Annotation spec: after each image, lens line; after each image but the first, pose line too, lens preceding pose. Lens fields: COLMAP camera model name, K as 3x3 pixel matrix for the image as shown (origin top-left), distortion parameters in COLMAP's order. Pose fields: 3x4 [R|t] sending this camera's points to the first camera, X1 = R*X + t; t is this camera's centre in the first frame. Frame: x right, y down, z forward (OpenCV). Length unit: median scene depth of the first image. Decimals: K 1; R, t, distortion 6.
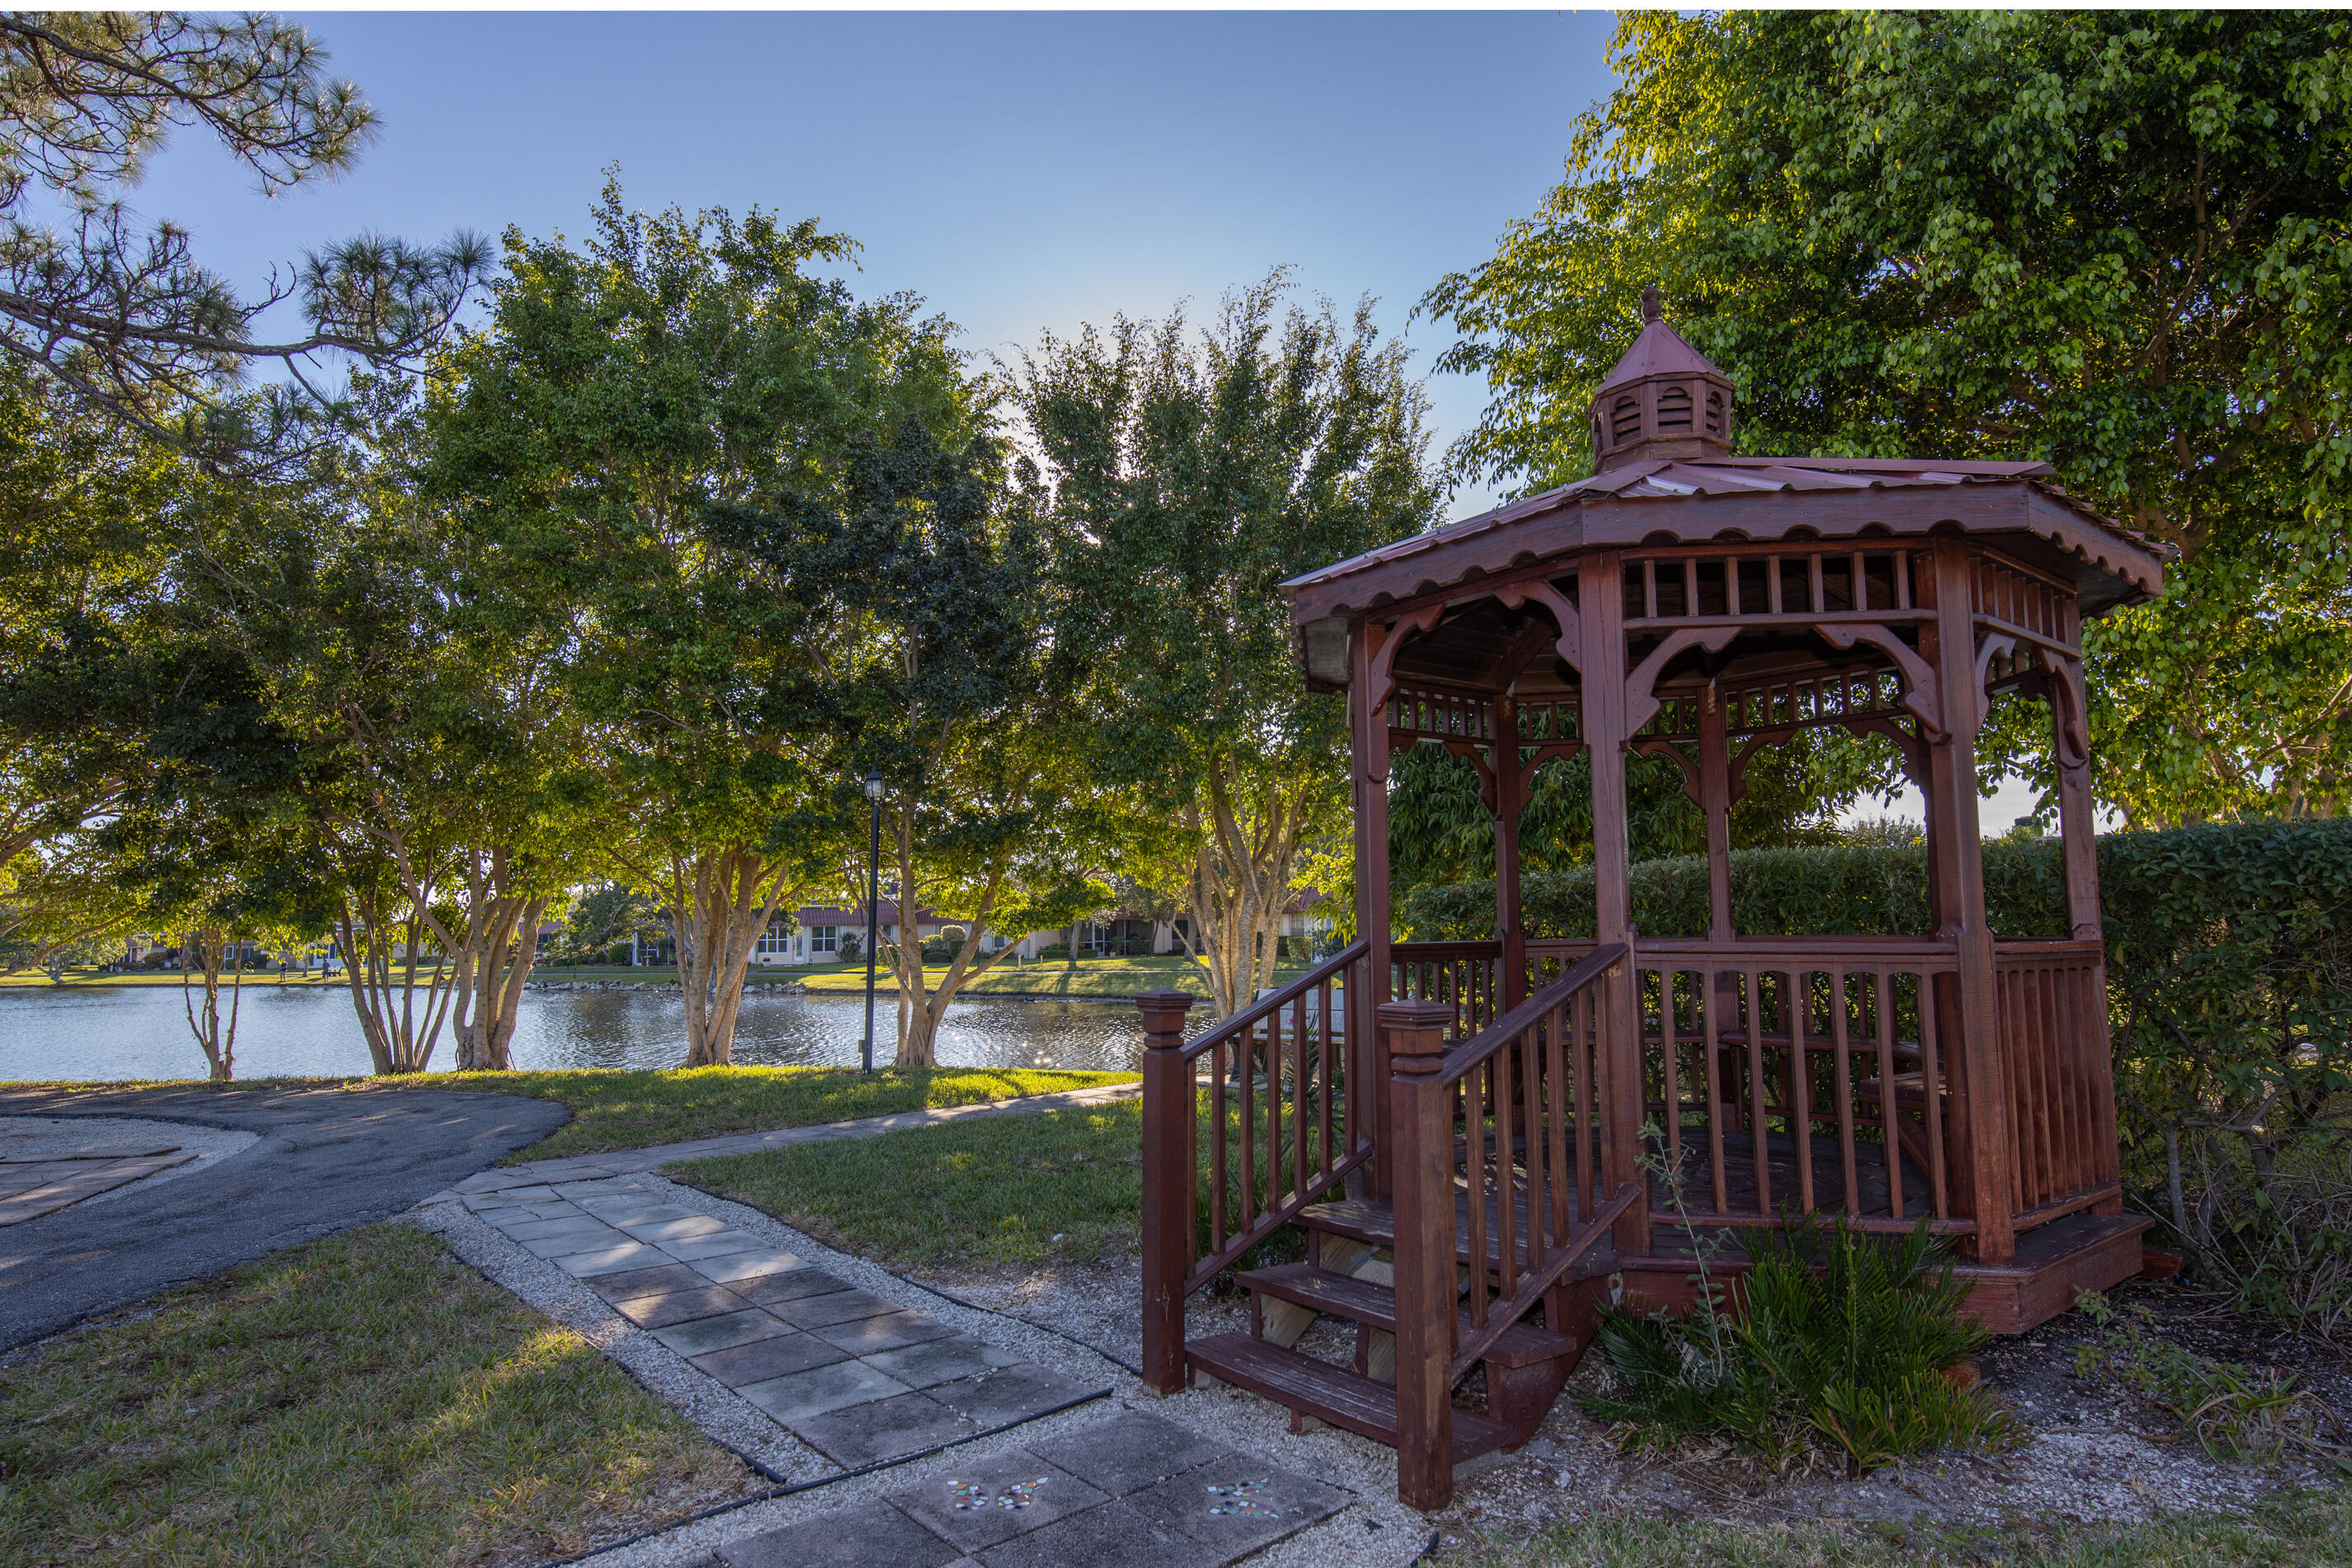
lens RADIAL K [[1282.3, 0, 1175.0], [0, 1282.3, 817.7], [0, 0, 1]] dist [-0.004175, -0.001805]
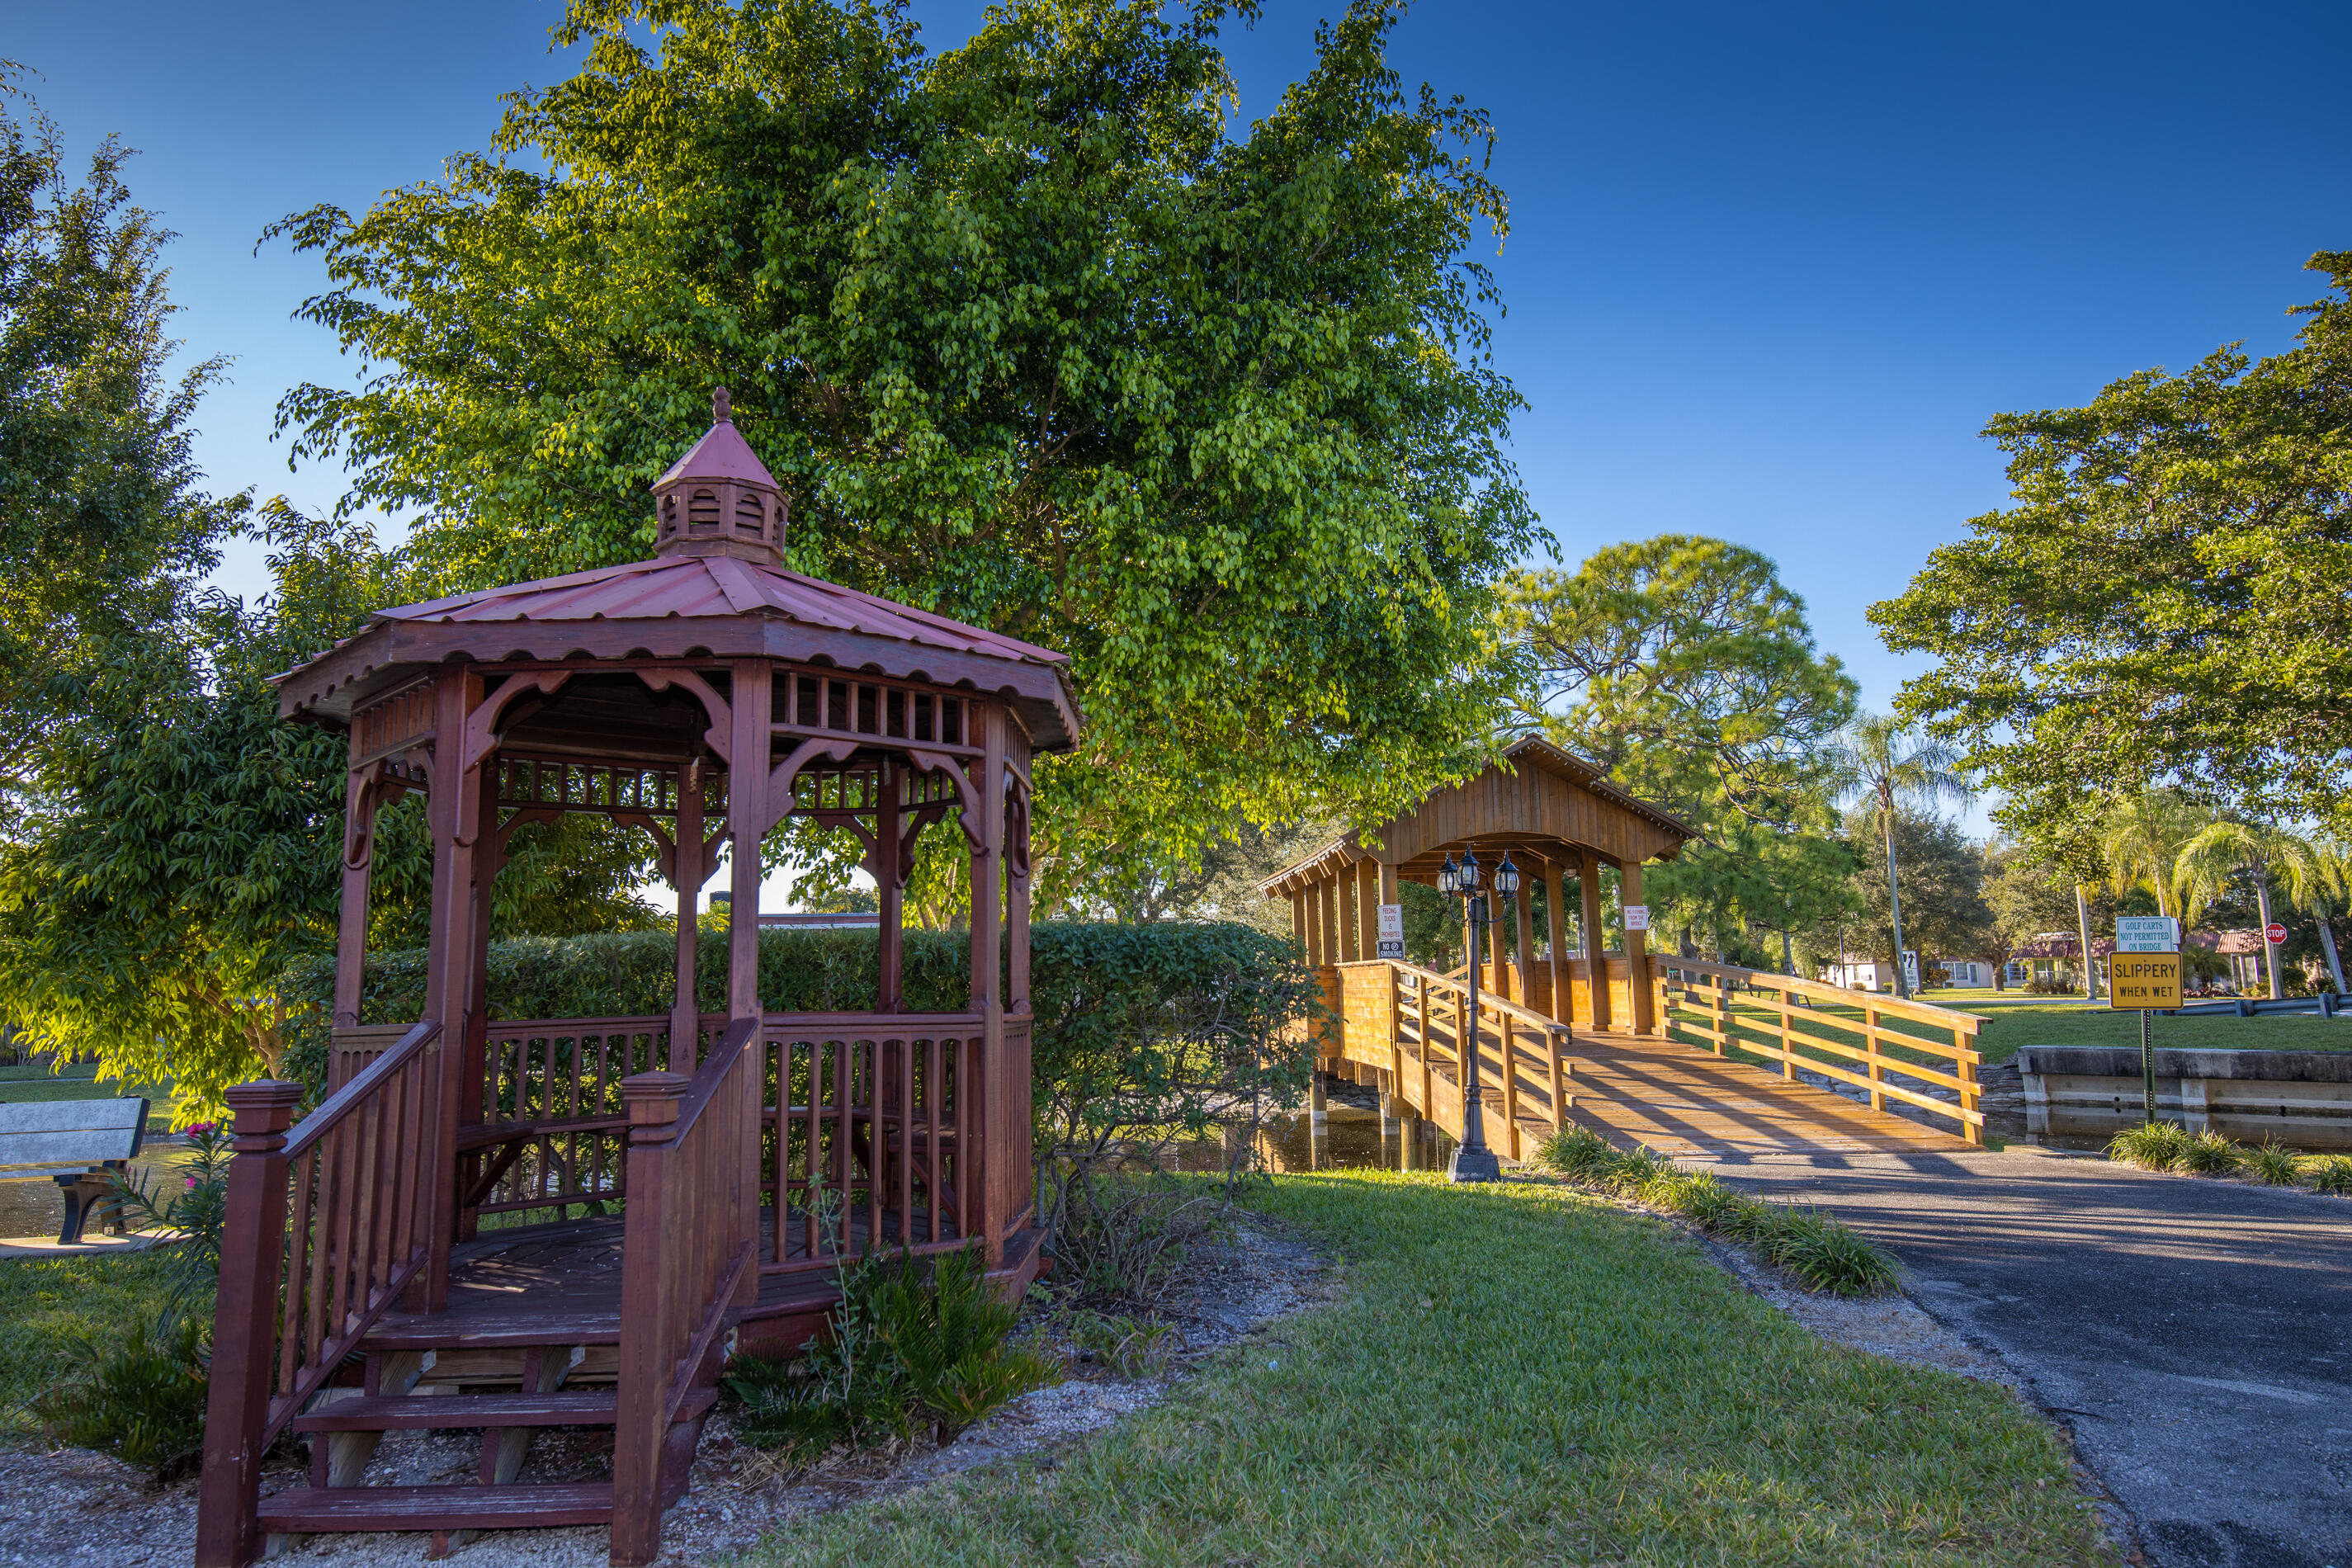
lens RADIAL K [[1587.7, 0, 1176.0], [0, 1587.7, 784.0], [0, 0, 1]] dist [0.003714, 0.003151]
pose [[0.624826, 0.103536, 0.773869, -0.387077], [-0.058121, 0.994586, -0.086139, -0.003695], [-0.778598, 0.008844, 0.627461, -0.101486]]
